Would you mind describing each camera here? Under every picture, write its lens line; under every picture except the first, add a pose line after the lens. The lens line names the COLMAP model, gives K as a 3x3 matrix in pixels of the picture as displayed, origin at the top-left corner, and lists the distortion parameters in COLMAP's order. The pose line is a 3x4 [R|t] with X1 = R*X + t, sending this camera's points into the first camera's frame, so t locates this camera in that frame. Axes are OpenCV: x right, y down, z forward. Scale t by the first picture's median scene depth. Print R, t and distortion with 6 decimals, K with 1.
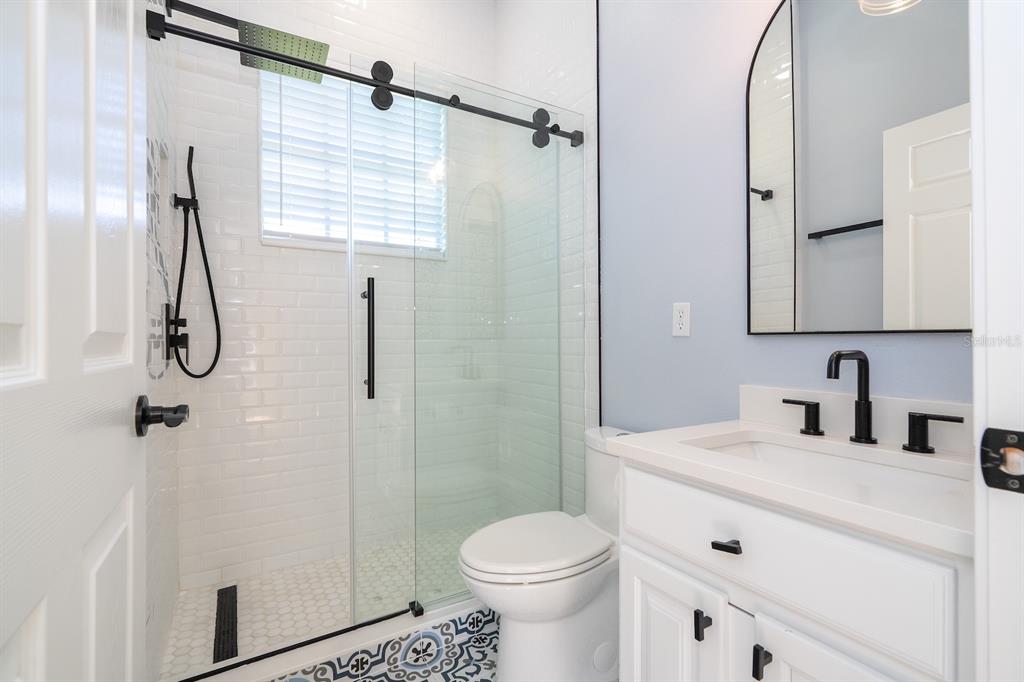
lens RADIAL K [[461.7, 0, 511.6], [0, 461.7, 340.8], [0, 0, 1]] dist [-0.005154, 0.003729]
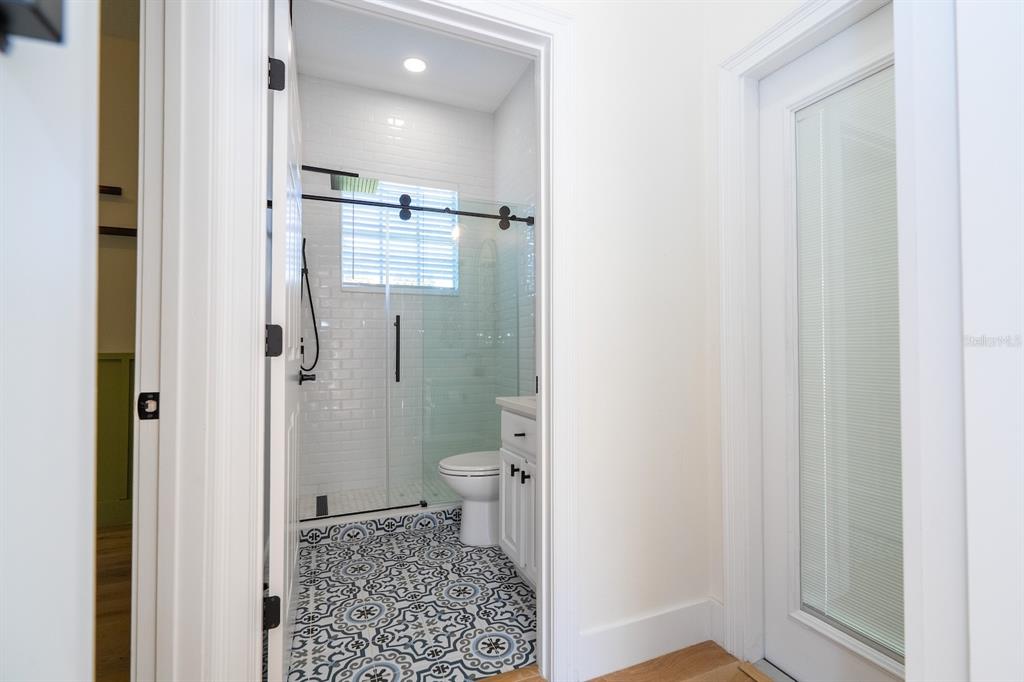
lens RADIAL K [[461.7, 0, 511.2], [0, 461.7, 342.2], [0, 0, 1]] dist [-0.005154, 0.003729]
pose [[0.989259, -0.003181, -0.146139, 0.330873], [0.000910, 0.999878, -0.015600, -0.002139], [0.146171, 0.015300, 0.989141, -0.600717]]
